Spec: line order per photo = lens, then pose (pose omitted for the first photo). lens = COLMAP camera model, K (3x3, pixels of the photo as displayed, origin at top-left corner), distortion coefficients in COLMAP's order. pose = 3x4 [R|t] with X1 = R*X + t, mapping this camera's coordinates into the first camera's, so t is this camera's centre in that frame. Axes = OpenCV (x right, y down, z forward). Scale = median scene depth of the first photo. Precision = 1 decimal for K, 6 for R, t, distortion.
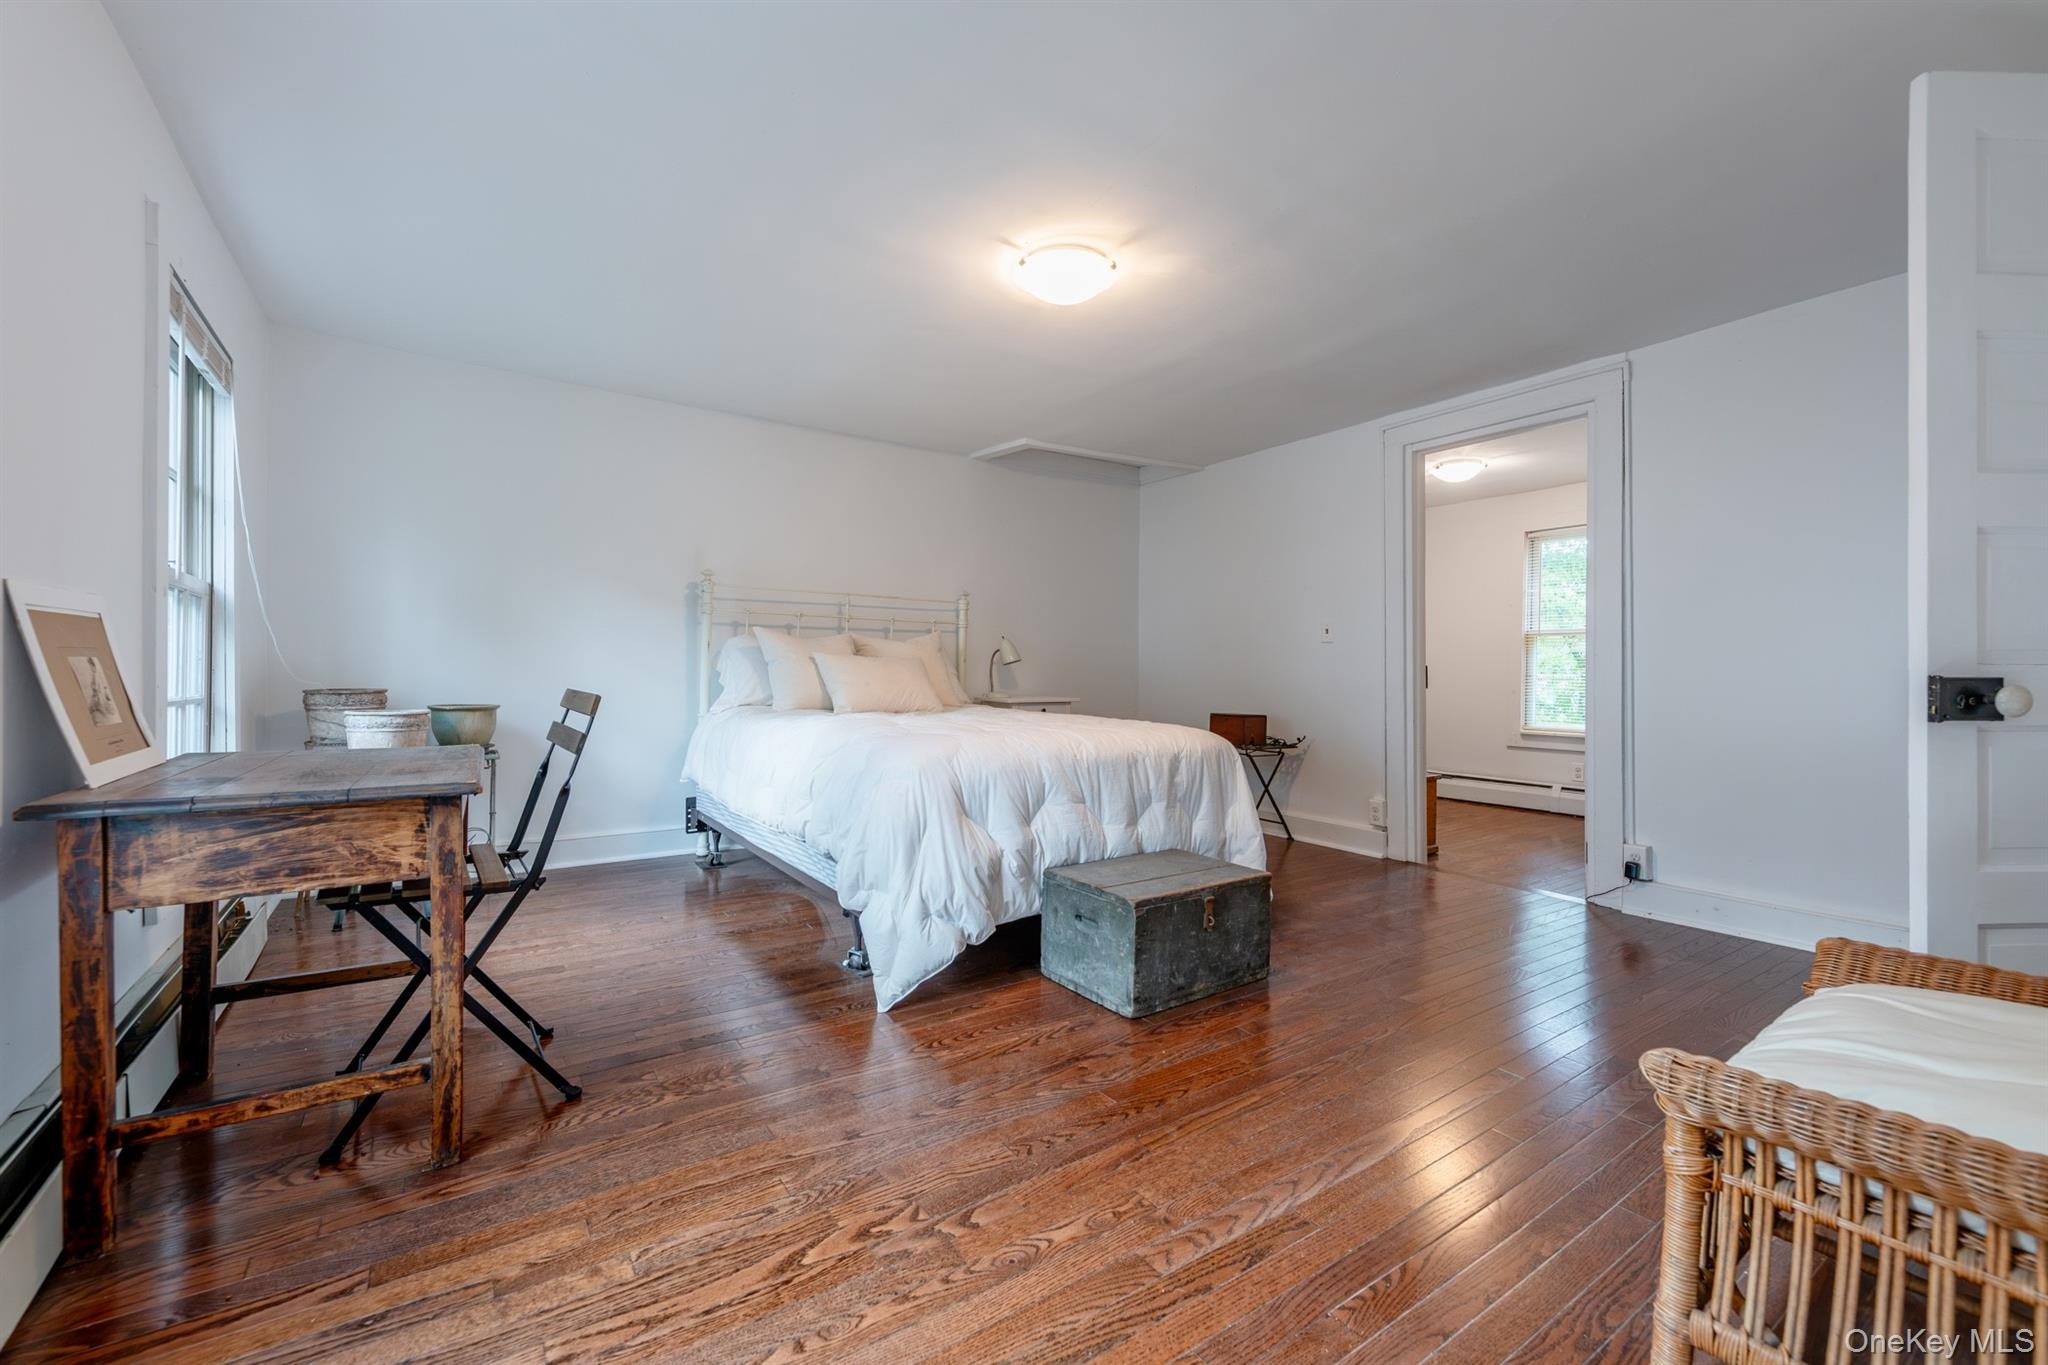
lens RADIAL K [[846.1, 0, 998.0], [0, 846.1, 672.8], [0, 0, 1]] dist [0.000918, 0.000079]
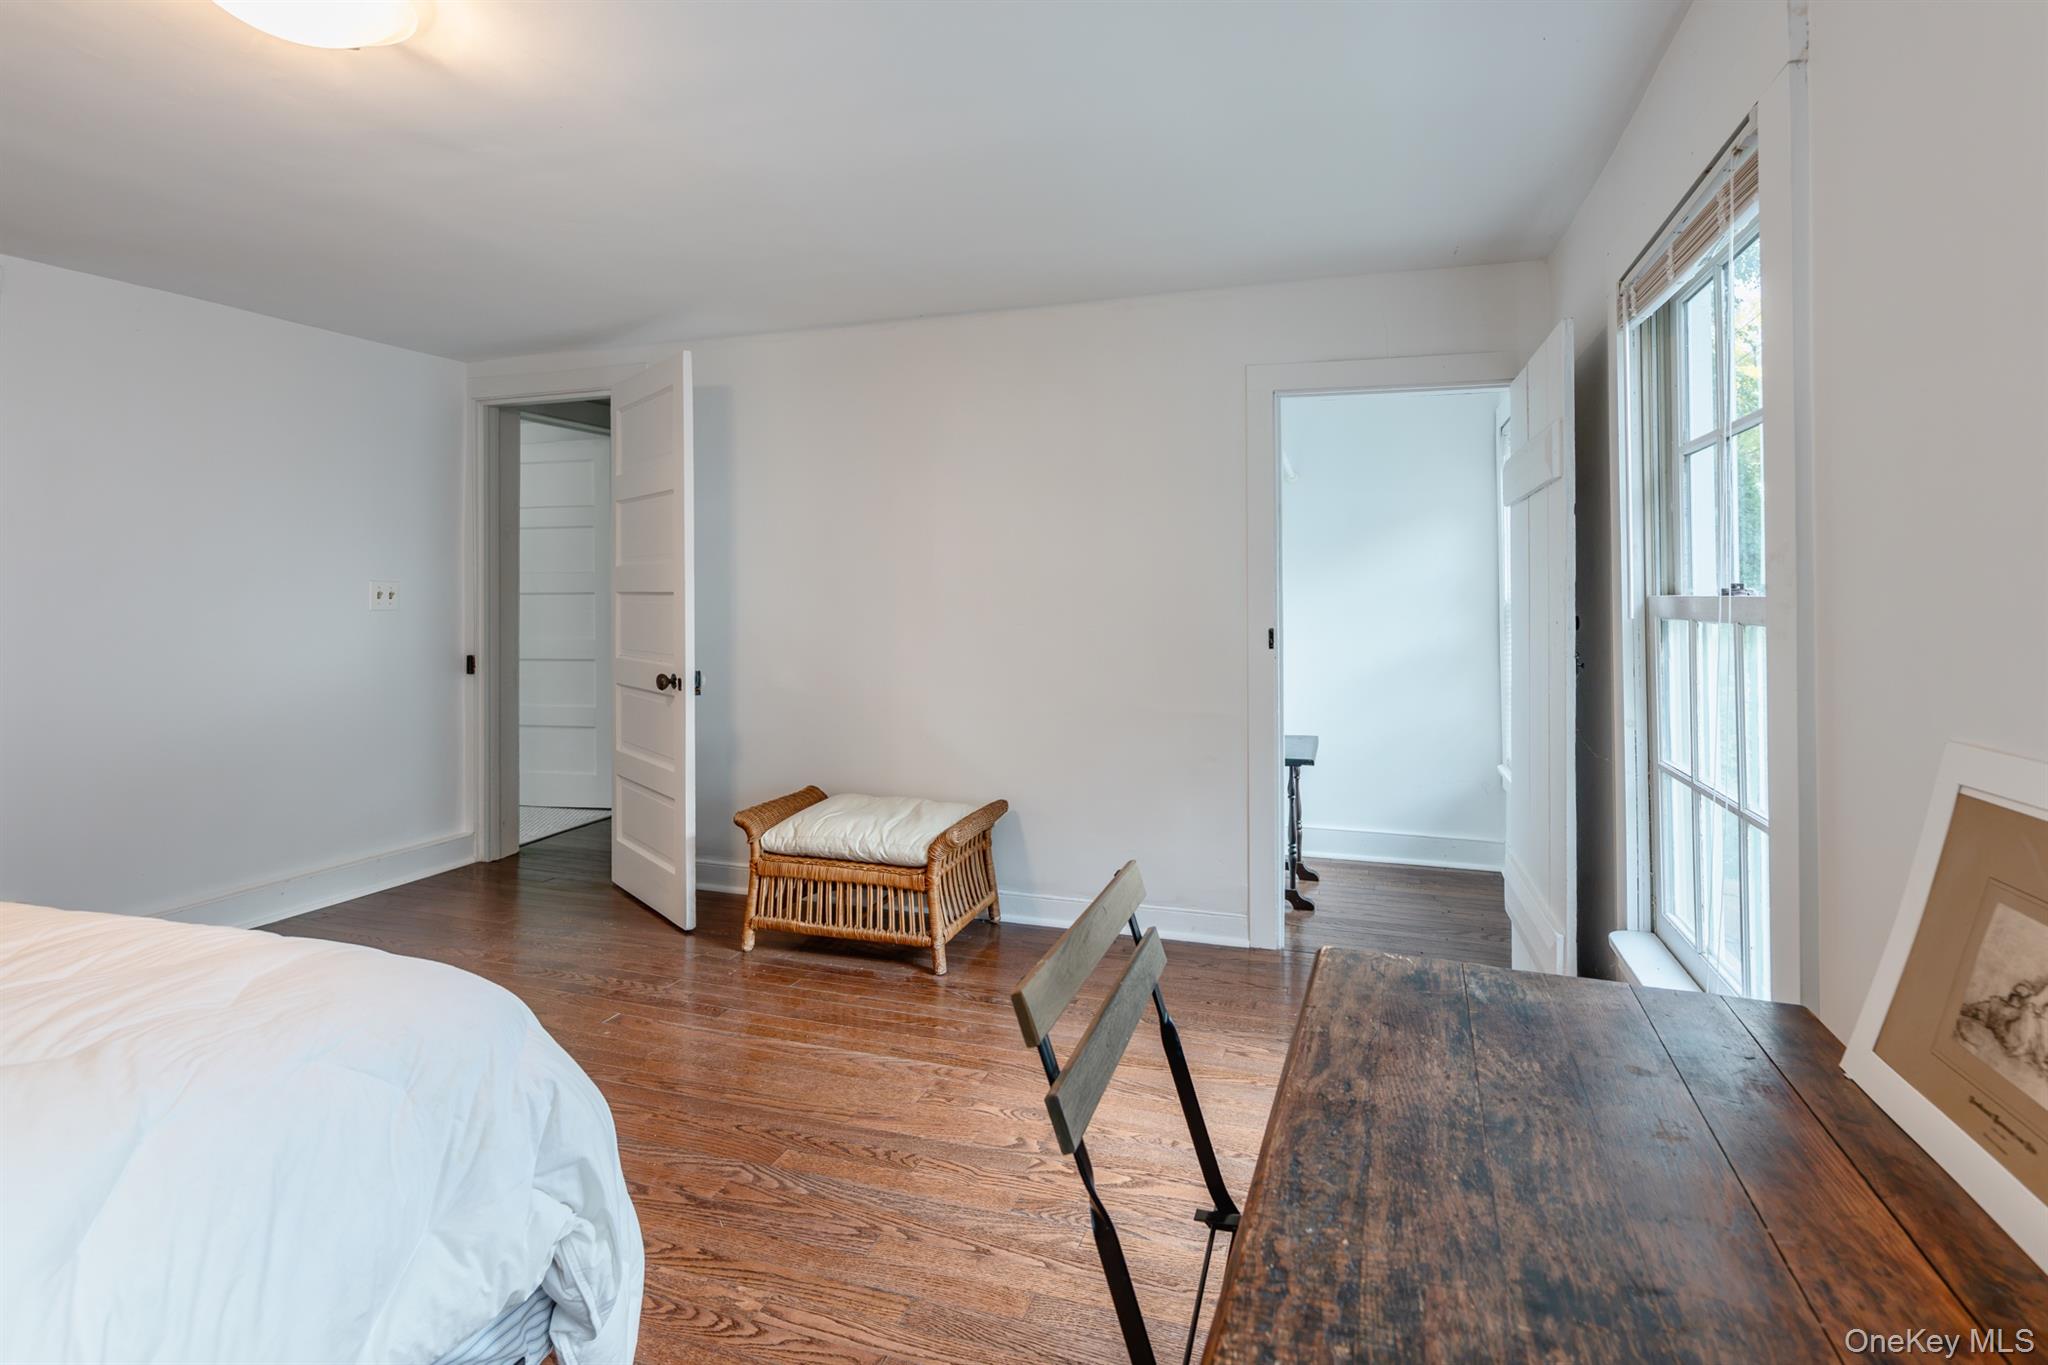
lens RADIAL K [[935.0, 0, 1088.7], [0, 935.0, 581.3], [0, 0, 1]] dist [-0.000584, -0.000071]
pose [[-0.641563, 0.003726, 0.767061, -0.713927], [-0.007967, 0.999902, -0.011520, -0.124016], [-0.767029, -0.013502, -0.641470, 1.083512]]
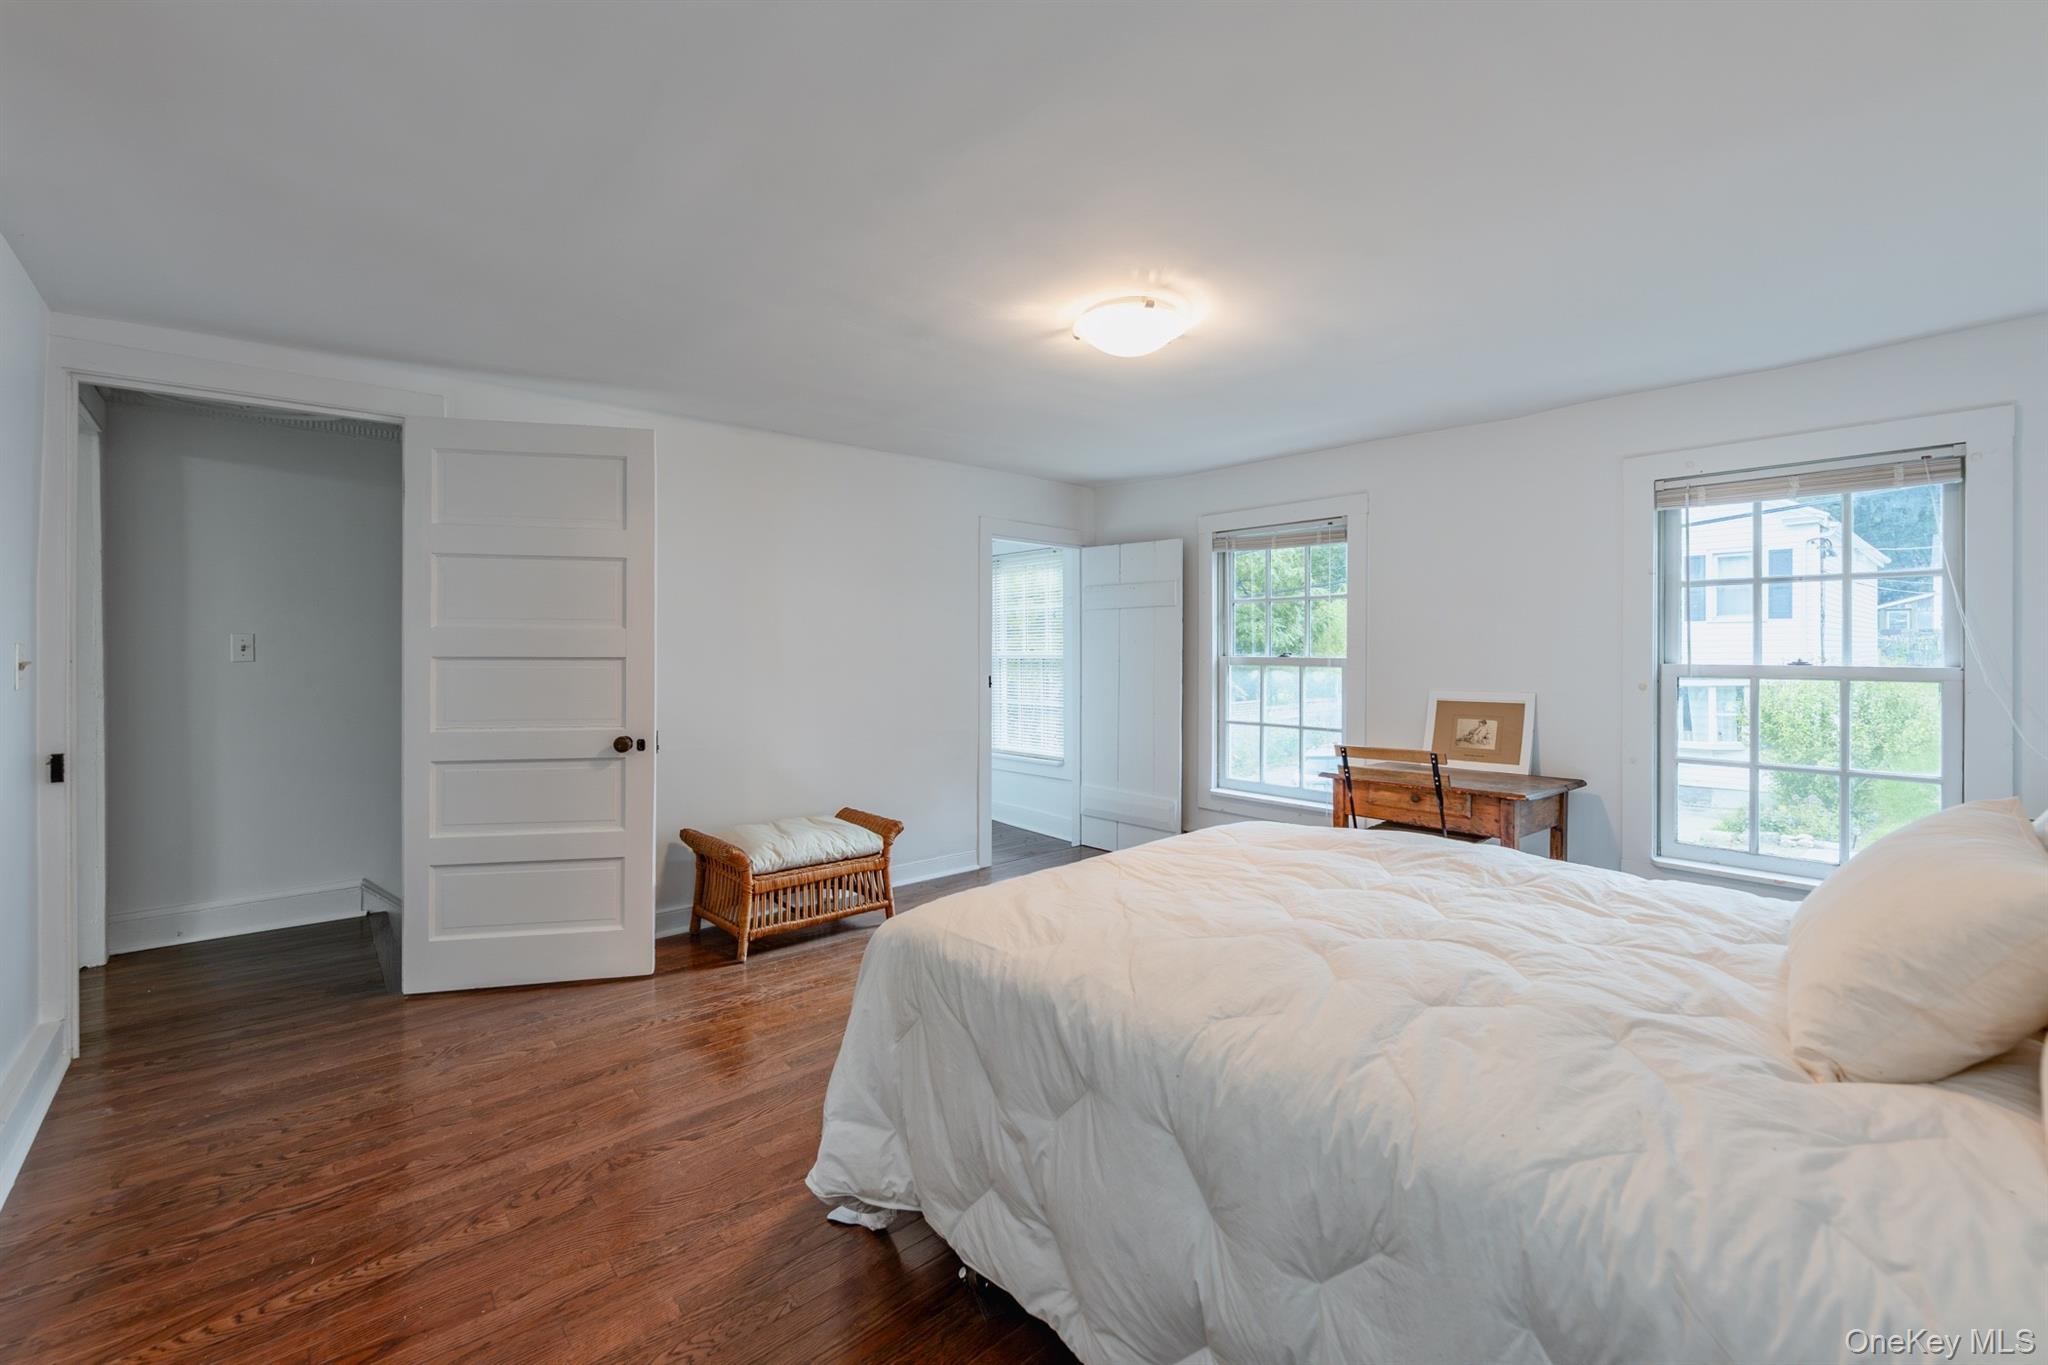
lens RADIAL K [[829.9, 0, 1024.5], [0, 829.9, 658.0], [0, 0, 1]] dist [-0.000920, 0.000386]
pose [[-0.991482, -0.006575, -0.130079, 0.332936], [-0.007521, 0.999949, 0.006785, -0.131307], [0.130028, 0.007706, -0.991480, 2.030265]]
